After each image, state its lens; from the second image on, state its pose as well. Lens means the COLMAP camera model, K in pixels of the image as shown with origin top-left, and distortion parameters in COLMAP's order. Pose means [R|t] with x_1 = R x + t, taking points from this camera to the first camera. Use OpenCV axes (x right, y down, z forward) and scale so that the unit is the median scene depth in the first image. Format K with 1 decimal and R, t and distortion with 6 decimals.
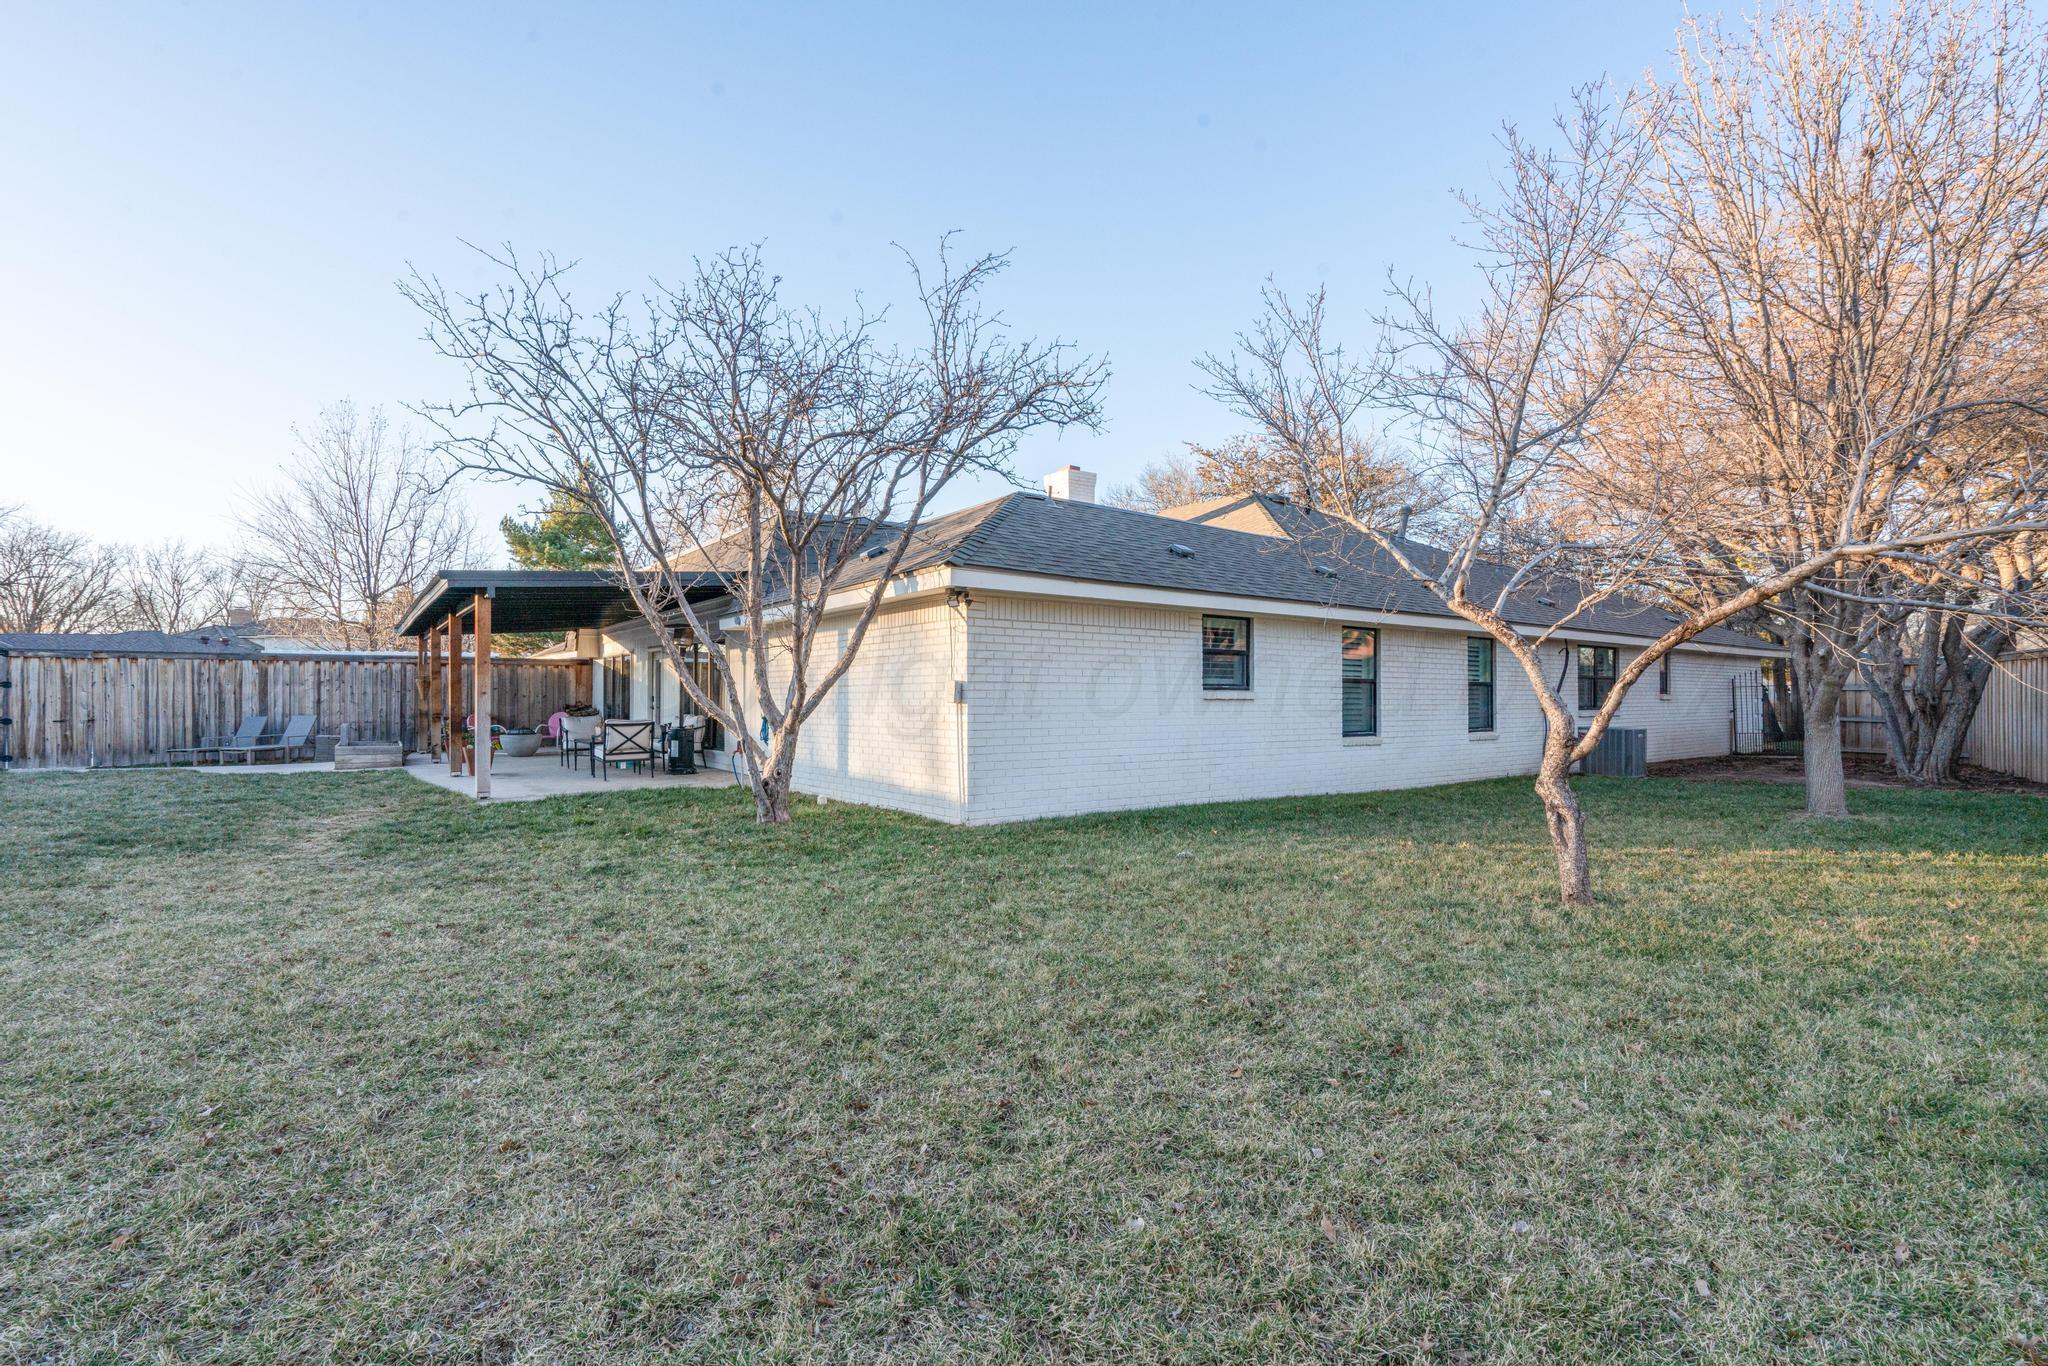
lens RADIAL K [[933.2, 0, 1016.0], [0, 933.2, 689.2], [0, 0, 1]] dist [-0.000763, 0.000605]
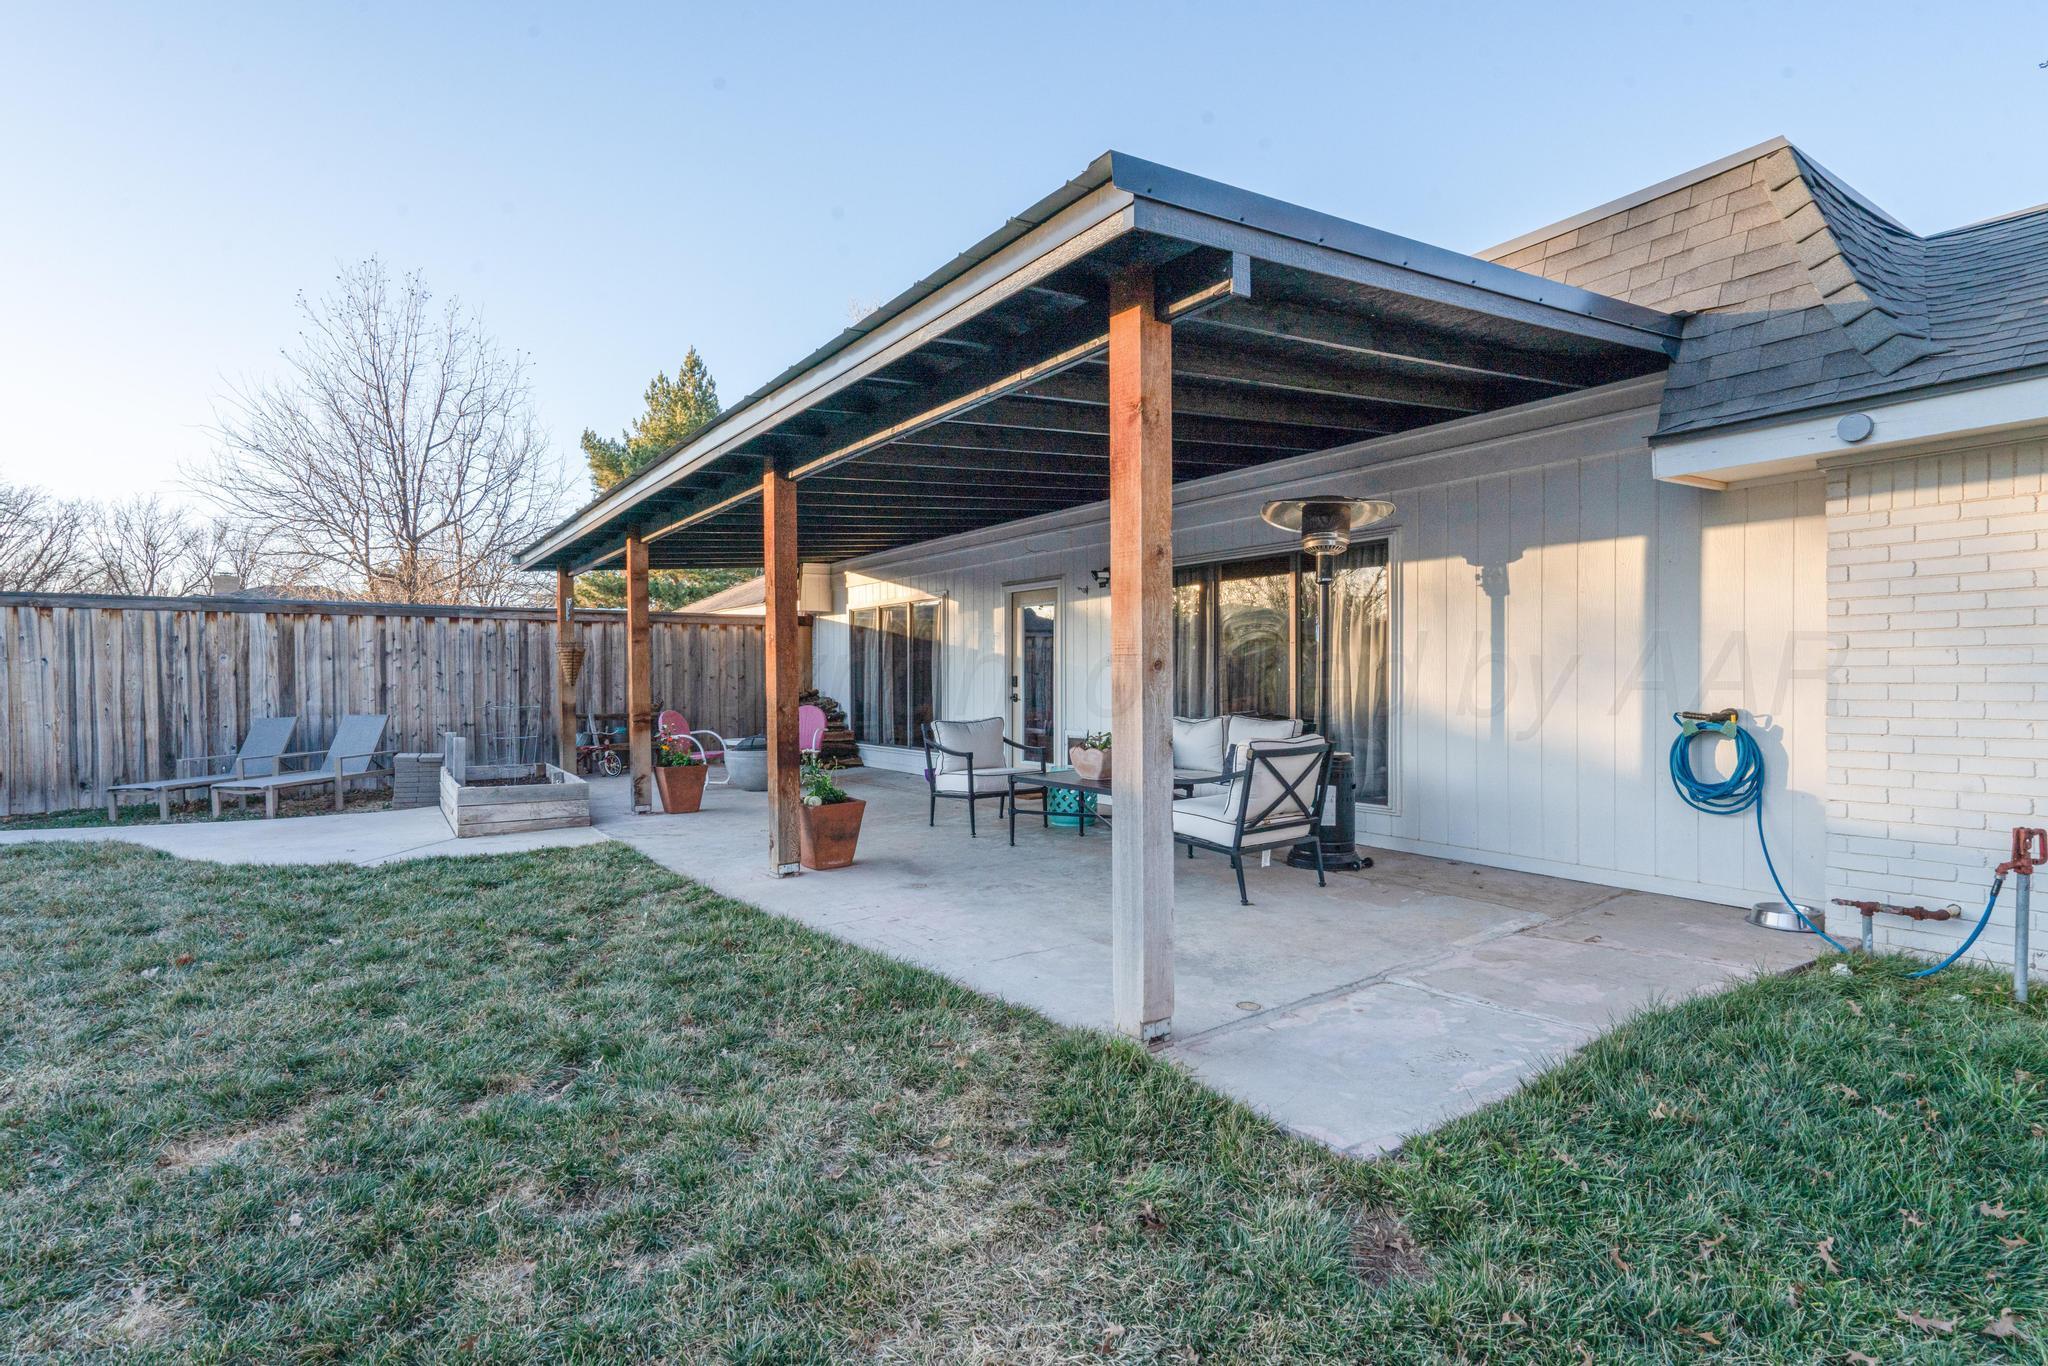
lens RADIAL K [[1000.4, 0, 1006.7], [0, 1000.4, 687.6], [0, 0, 1]] dist [0.004282, 0.000159]
pose [[0.999527, -0.003904, -0.030489, -0.366672], [0.004451, 0.999830, 0.017891, 0.003635], [0.030414, -0.018019, 0.999375, 0.425205]]
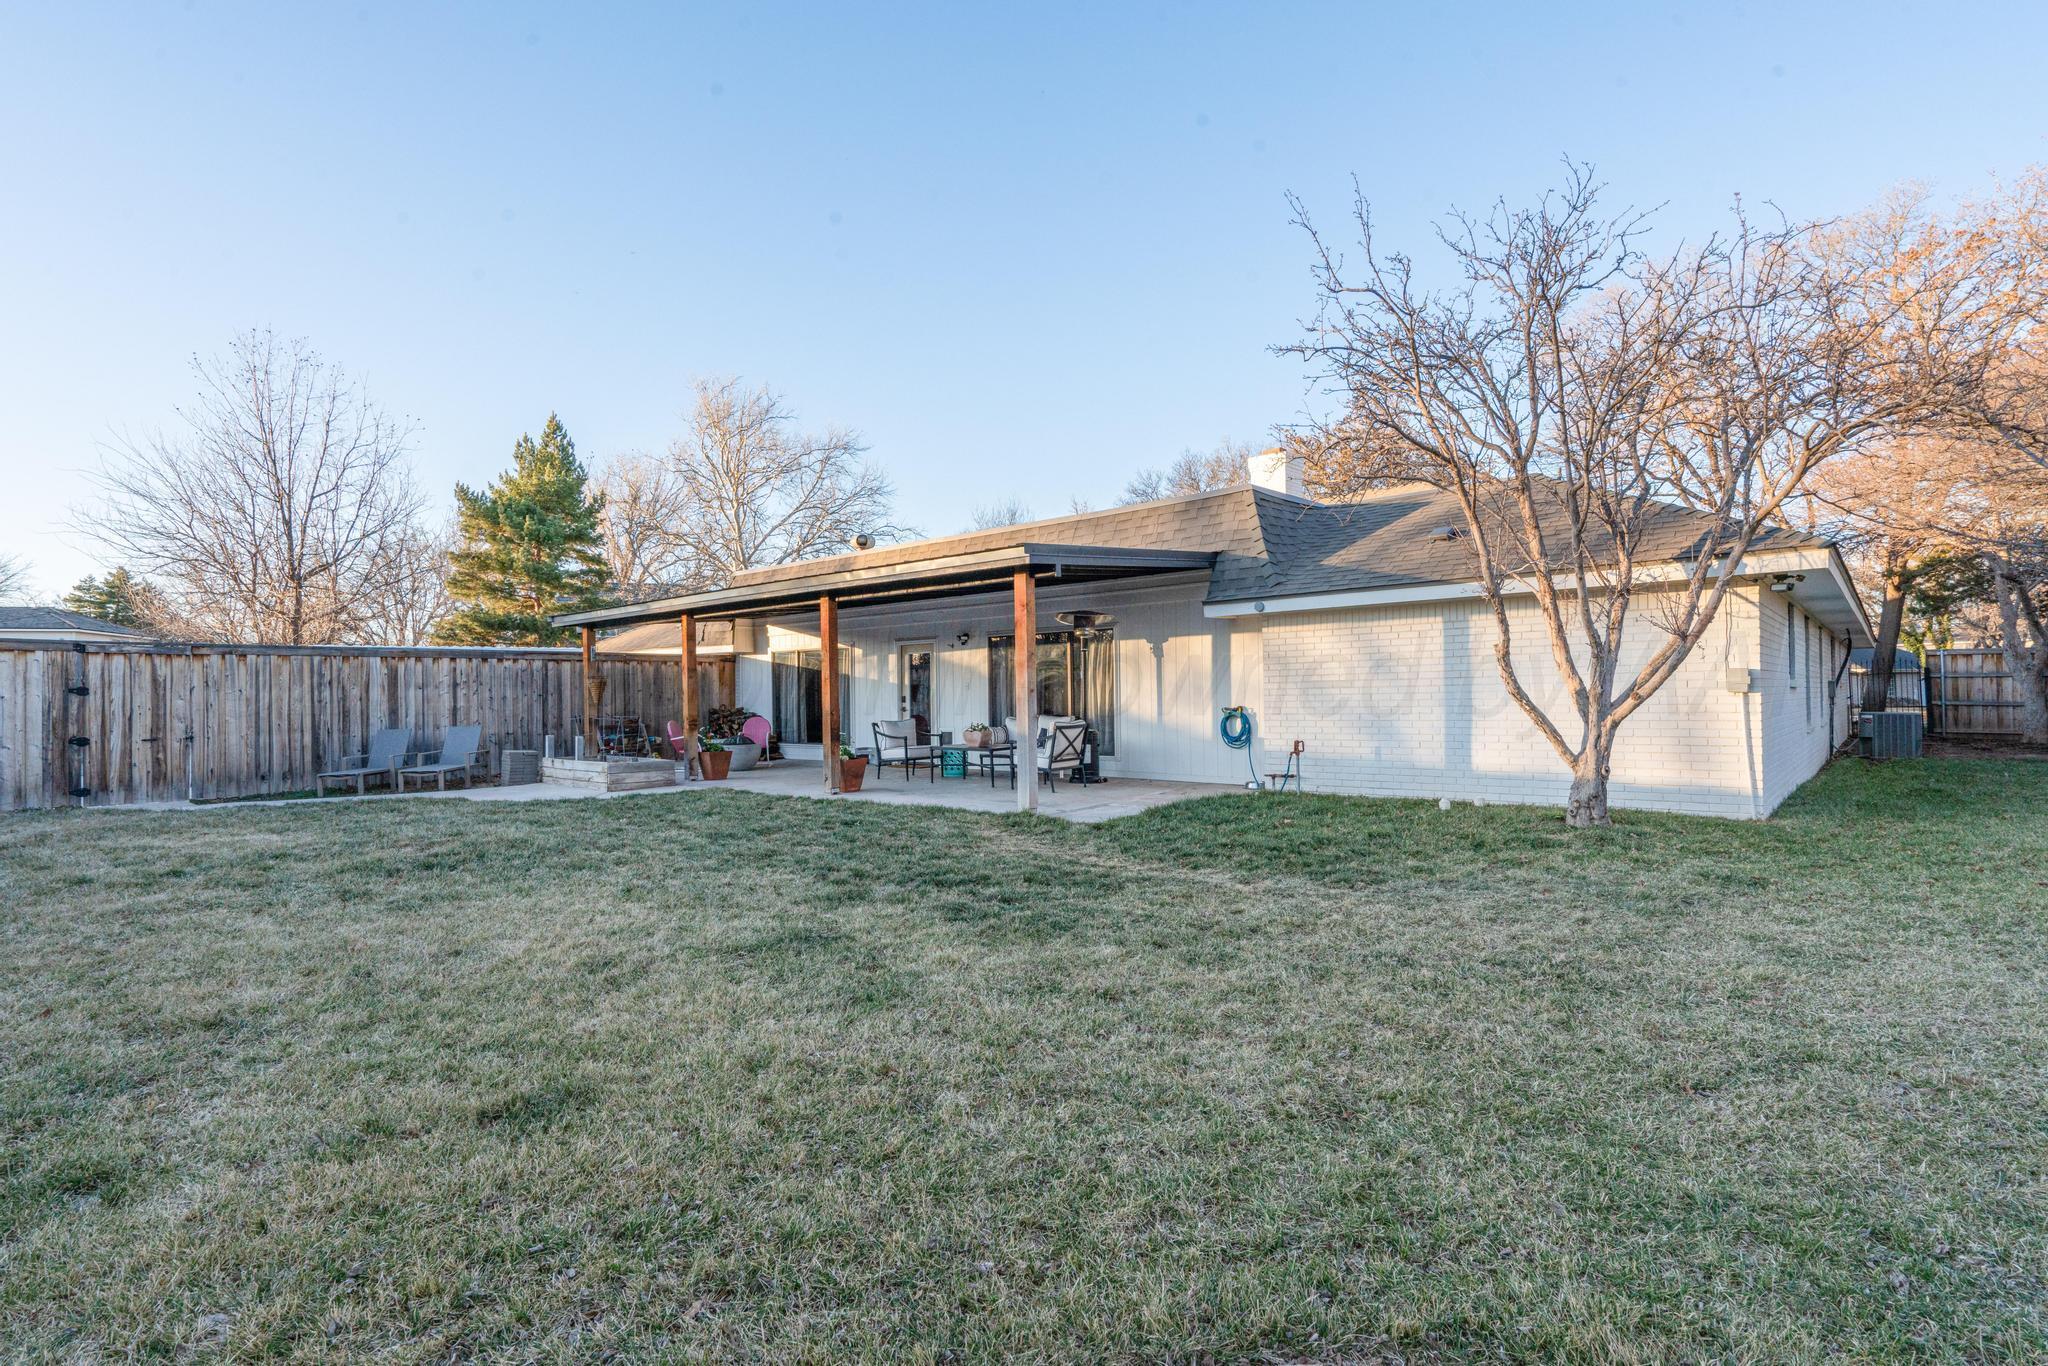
lens RADIAL K [[1000.4, 0, 1015.9], [0, 1000.4, 685.1], [0, 0, 1]] dist [0.004282, 0.000159]
pose [[0.978090, -0.010888, 0.207898, -0.467702], [0.011826, 0.999925, -0.003269, 0.001349], [-0.207847, 0.005656, 0.978145, 0.072177]]
